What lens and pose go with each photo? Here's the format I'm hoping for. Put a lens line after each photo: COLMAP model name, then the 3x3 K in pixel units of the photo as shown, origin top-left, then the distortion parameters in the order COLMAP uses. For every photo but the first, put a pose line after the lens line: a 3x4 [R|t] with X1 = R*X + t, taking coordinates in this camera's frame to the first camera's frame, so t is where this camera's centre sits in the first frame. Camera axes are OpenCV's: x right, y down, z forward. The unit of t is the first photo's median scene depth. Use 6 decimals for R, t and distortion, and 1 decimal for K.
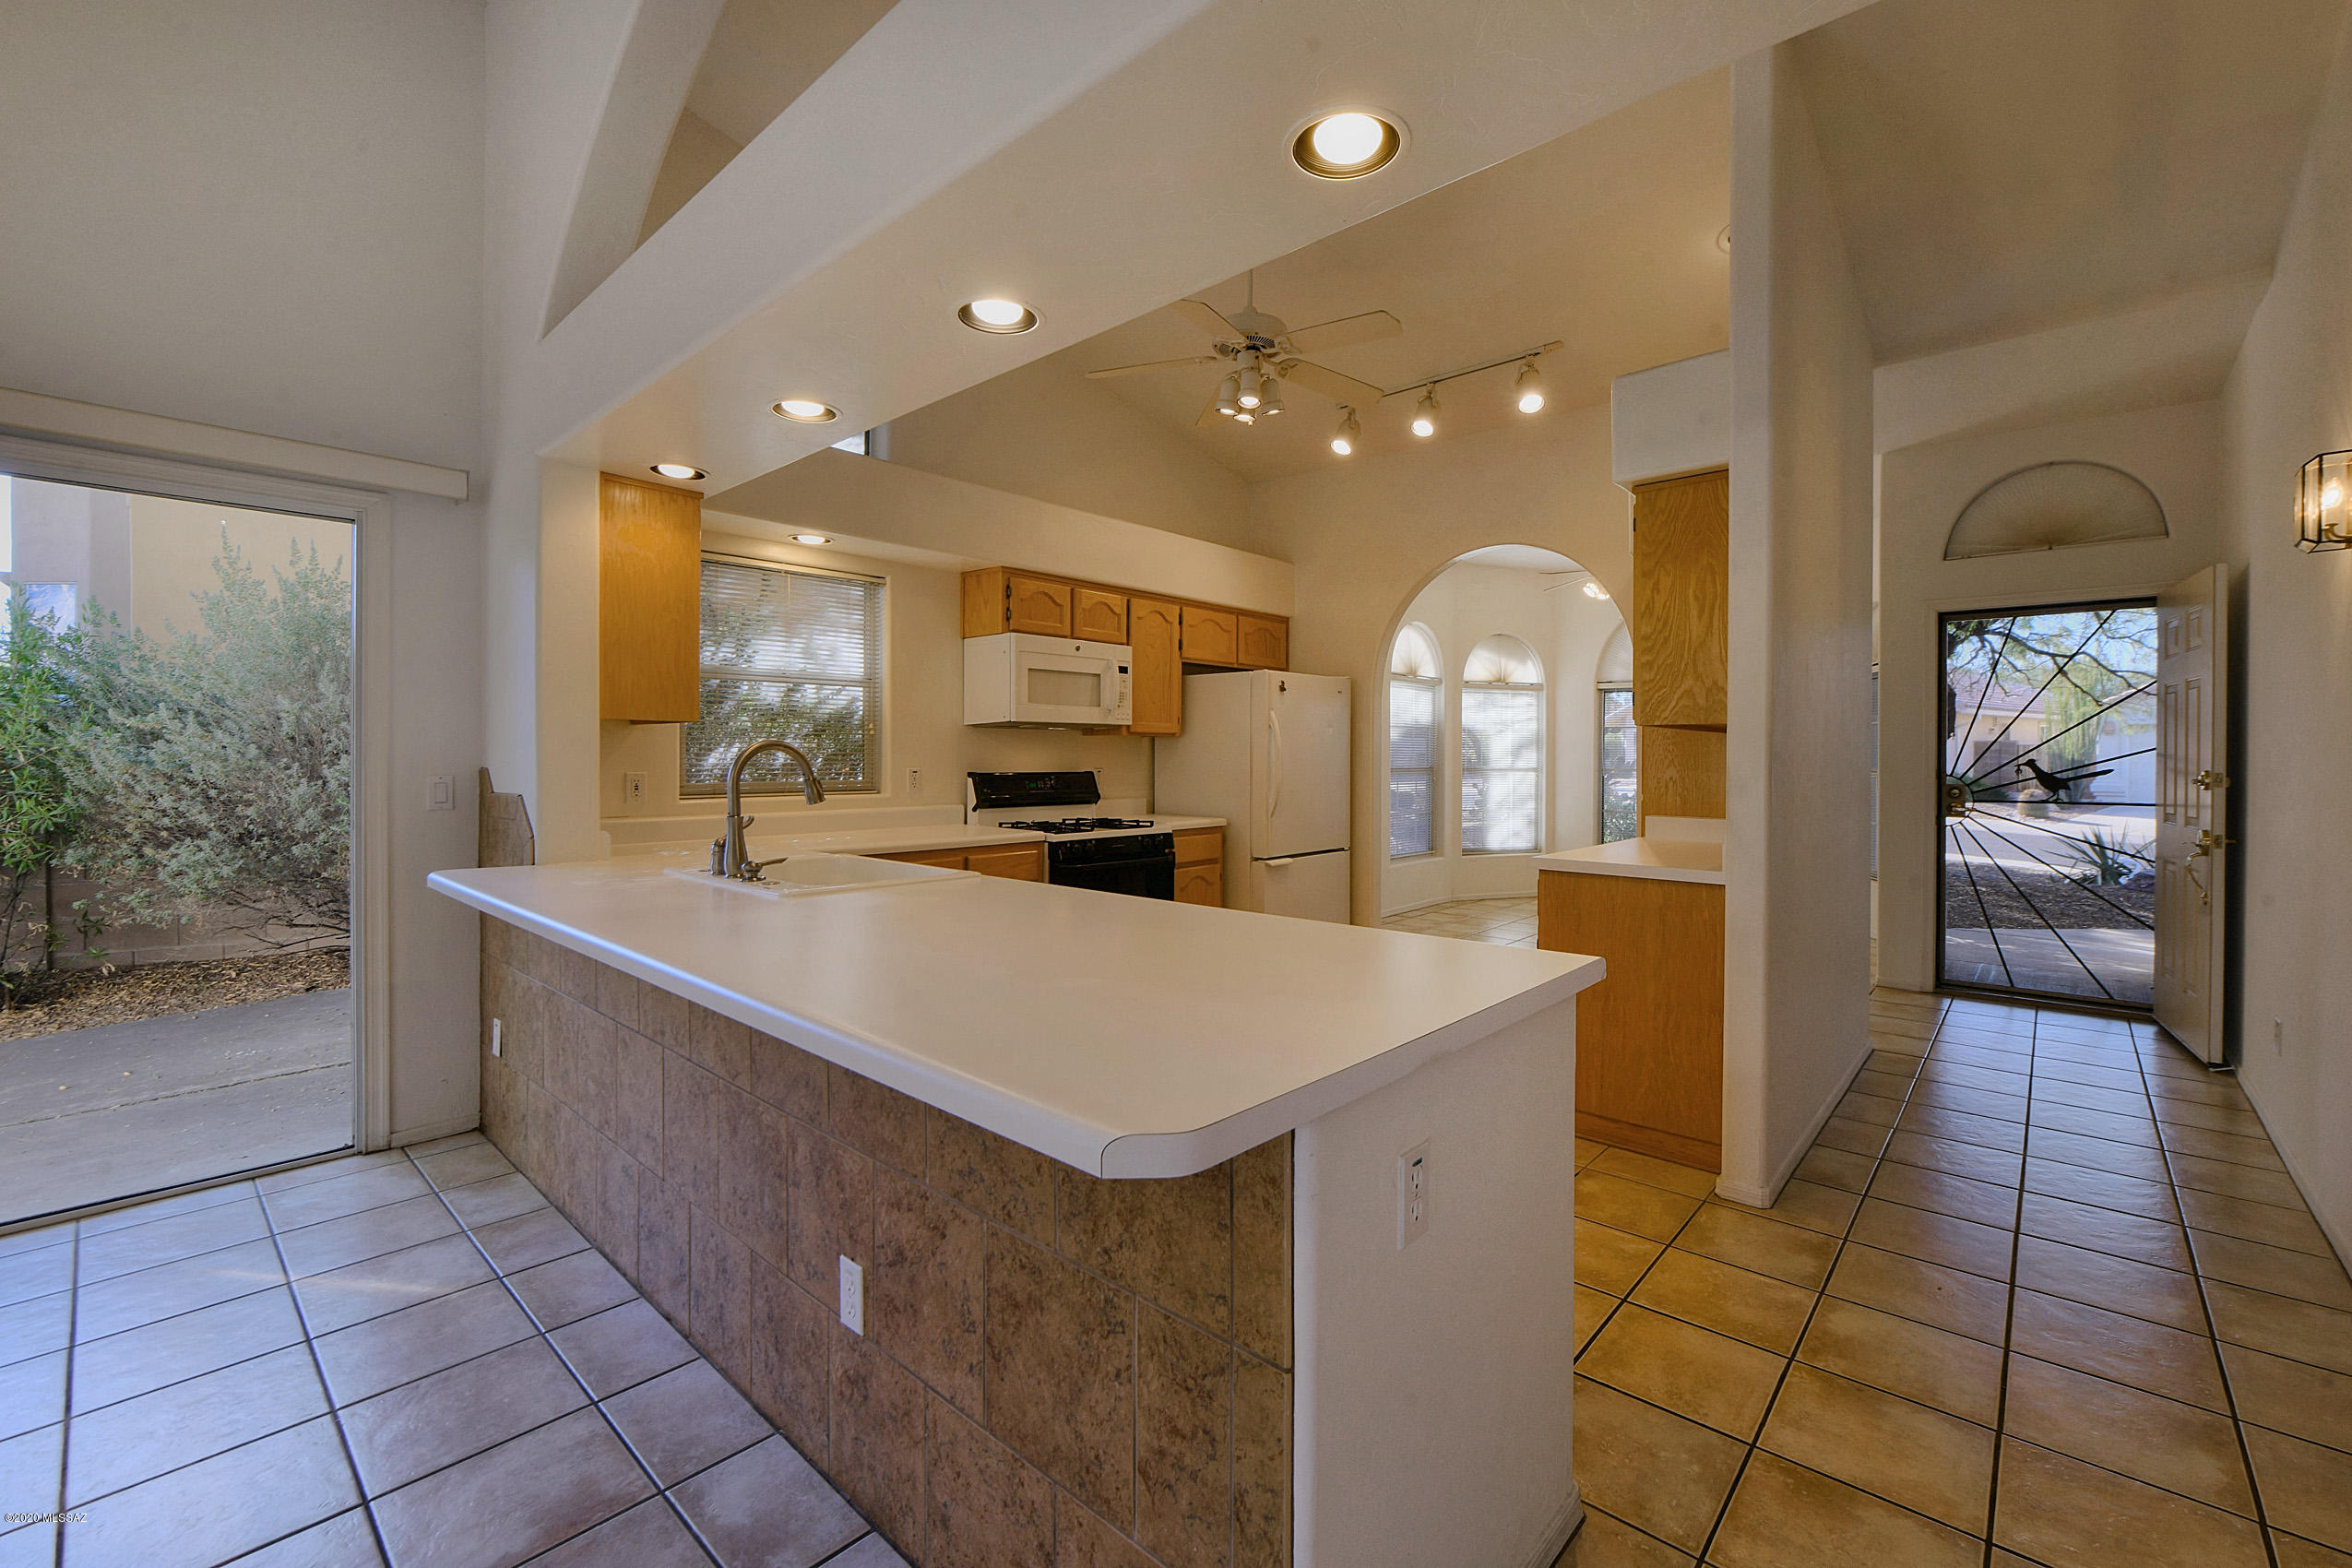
lens RADIAL K [[977.5, 0, 1229.8], [0, 977.5, 777.1], [0, 0, 1]] dist [-0.004555, -0.000830]
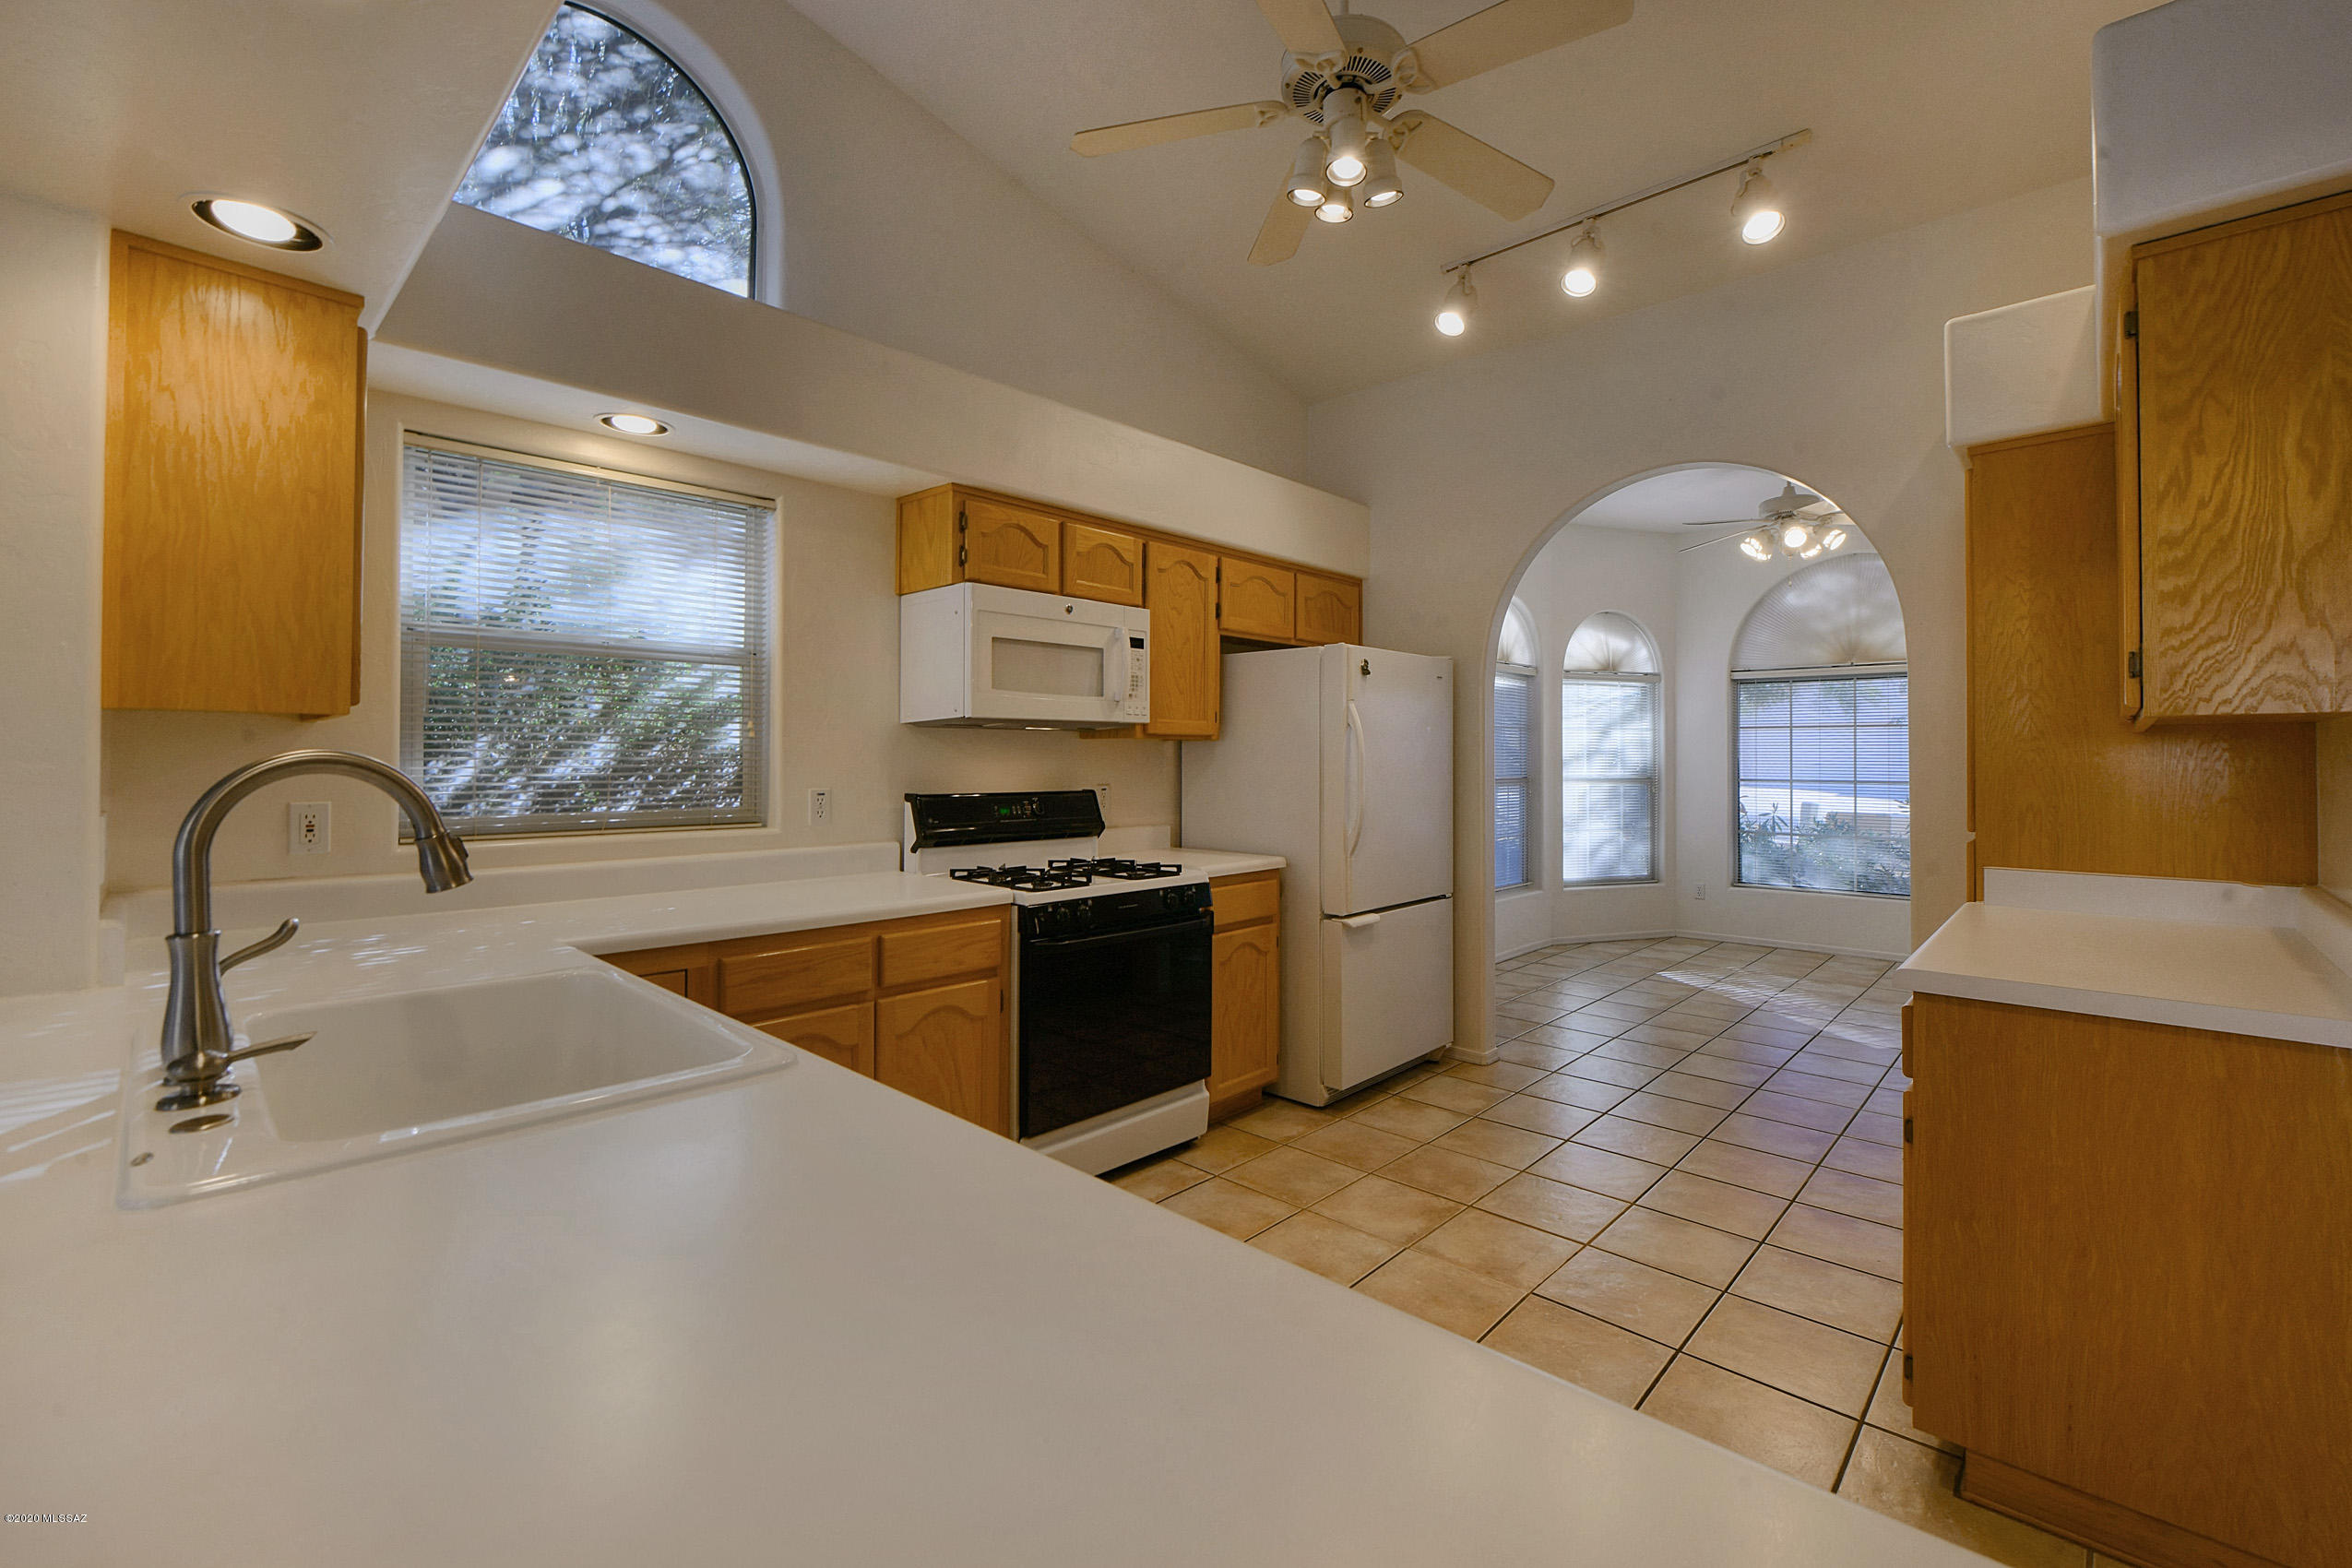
lens RADIAL K [[977.5, 0, 1184.6], [0, 977.5, 756.1], [0, 0, 1]] dist [-0.004555, -0.000830]
pose [[0.997694, -0.001255, -0.067854, -0.030565], [-0.000281, 0.999744, -0.022625, -0.015425], [0.067865, 0.022591, 0.997439, 0.334681]]
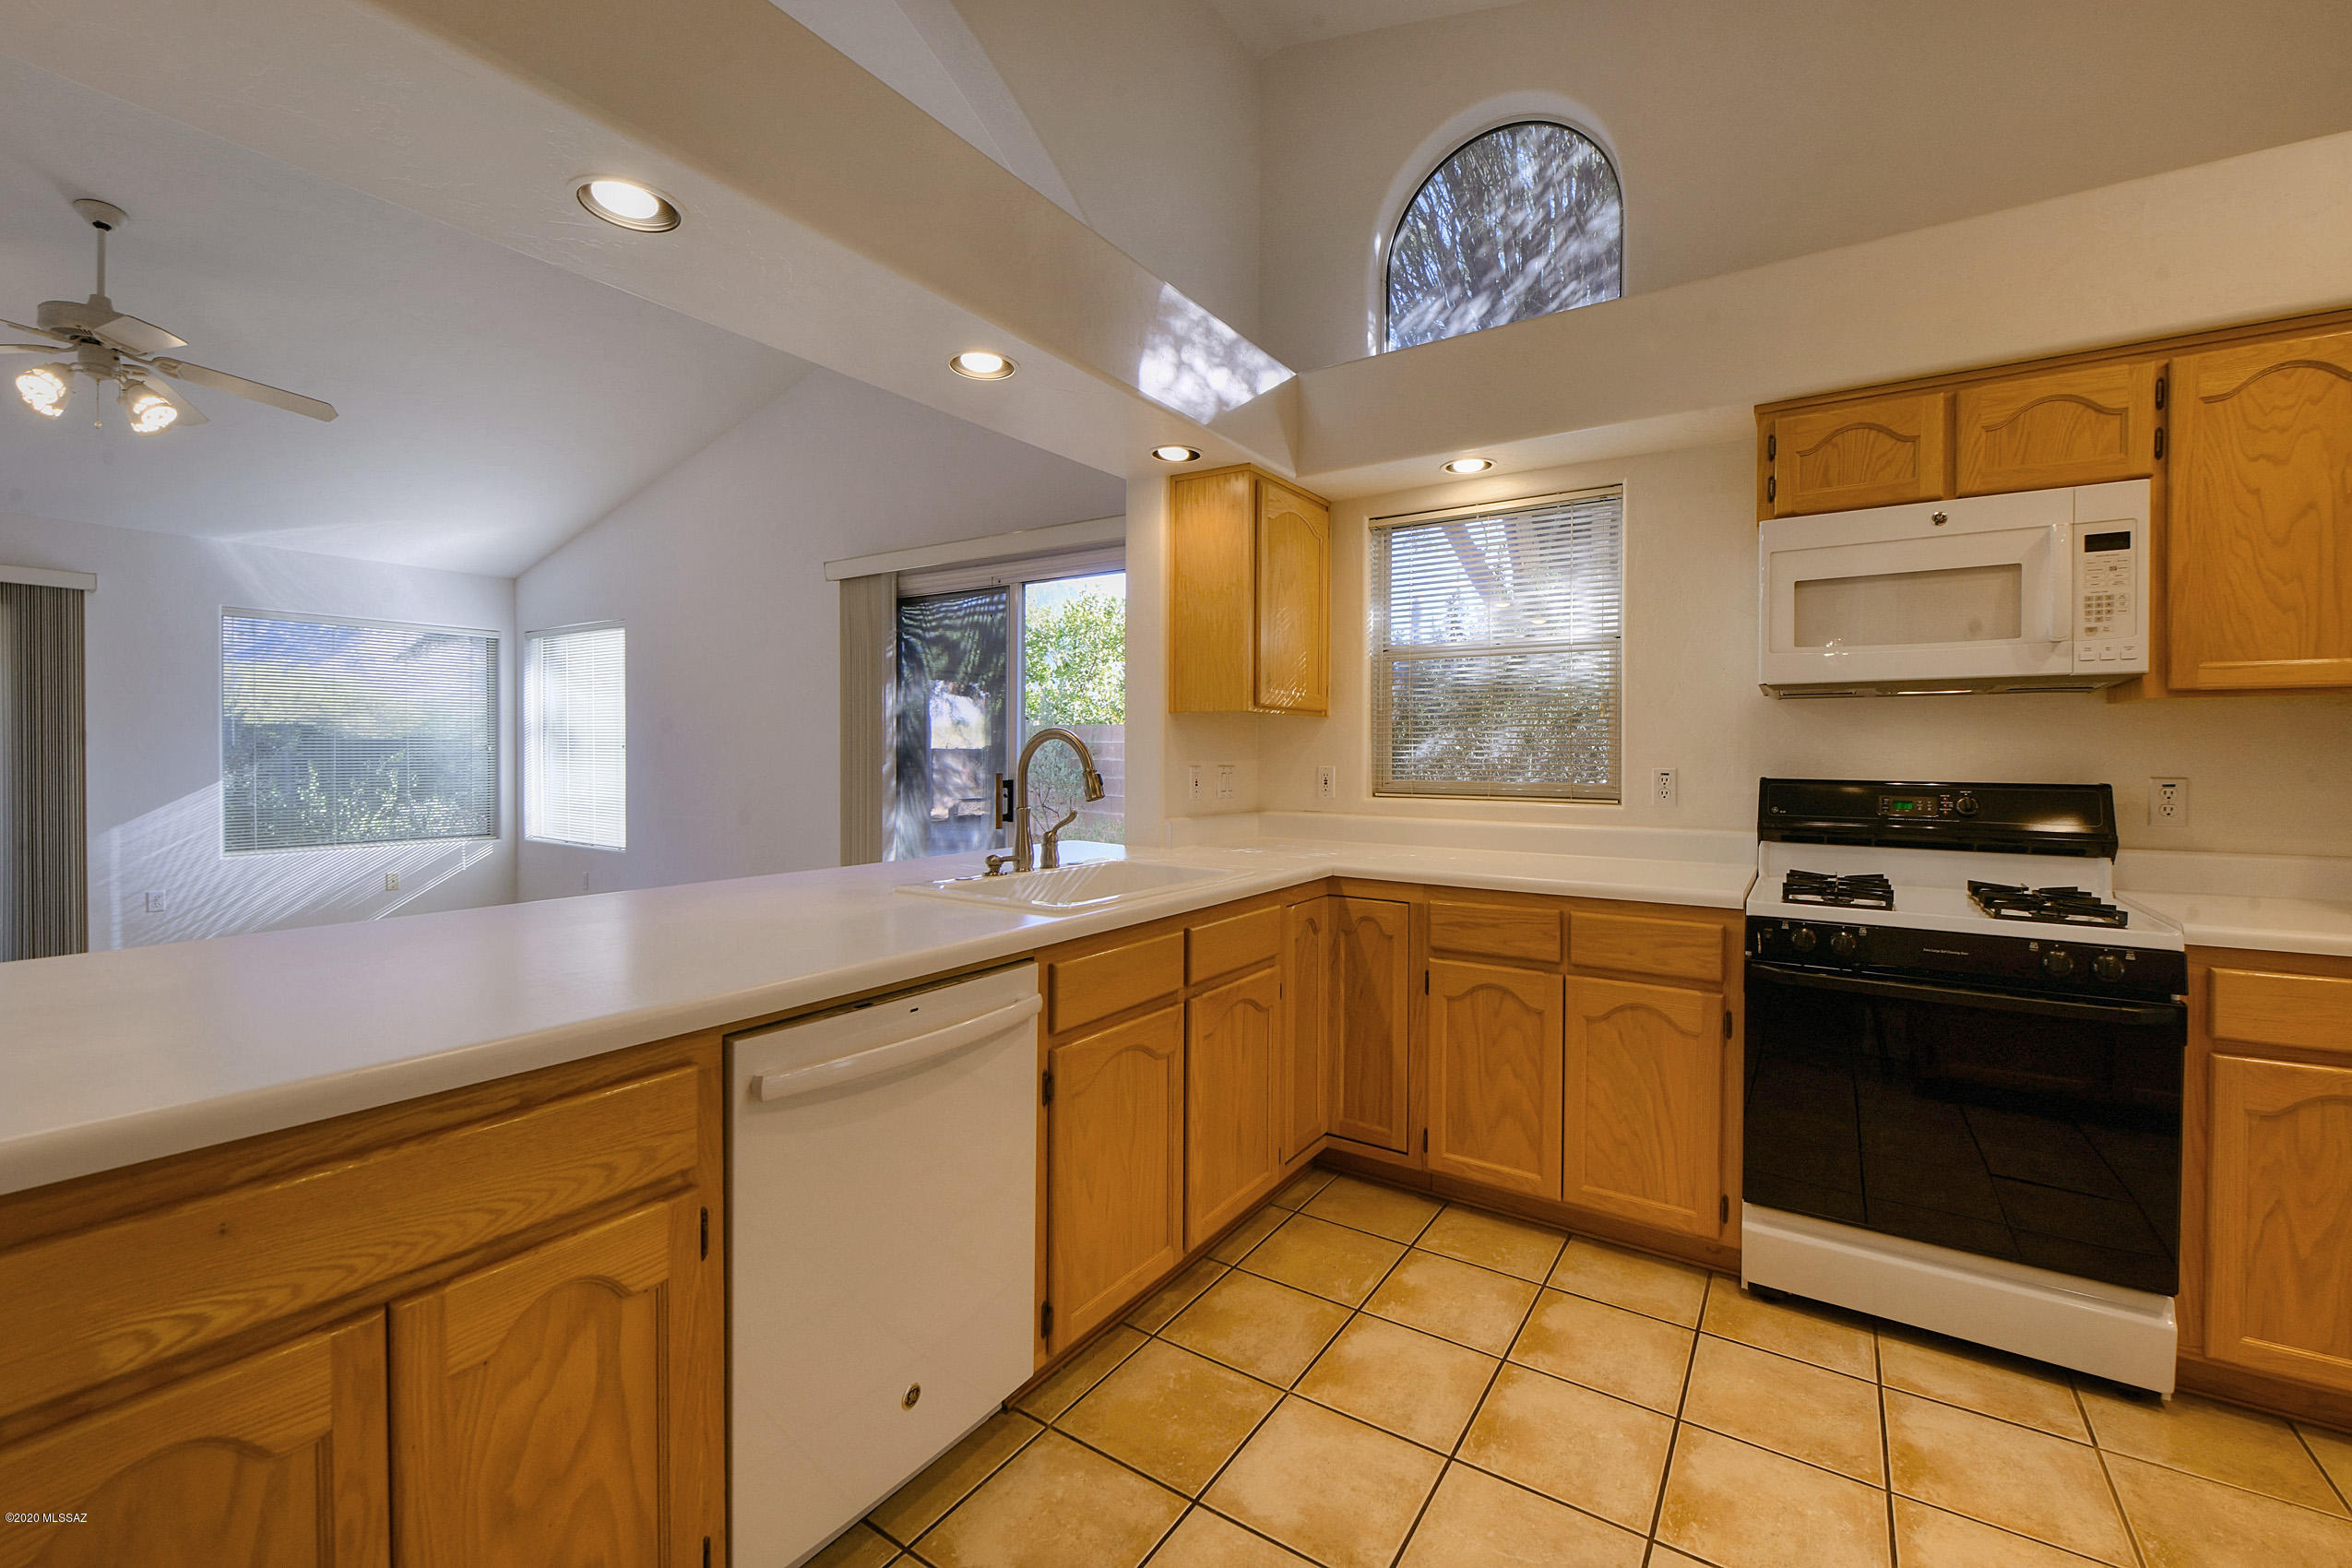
lens RADIAL K [[977.5, 0, 1200.3], [0, 977.5, 764.3], [0, 0, 1]] dist [-0.004555, -0.000830]
pose [[0.125583, 0.010387, -0.992029, 0.260802], [-0.020661, 0.999756, 0.007853, -0.010289], [0.991868, 0.019510, 0.125767, 0.585006]]
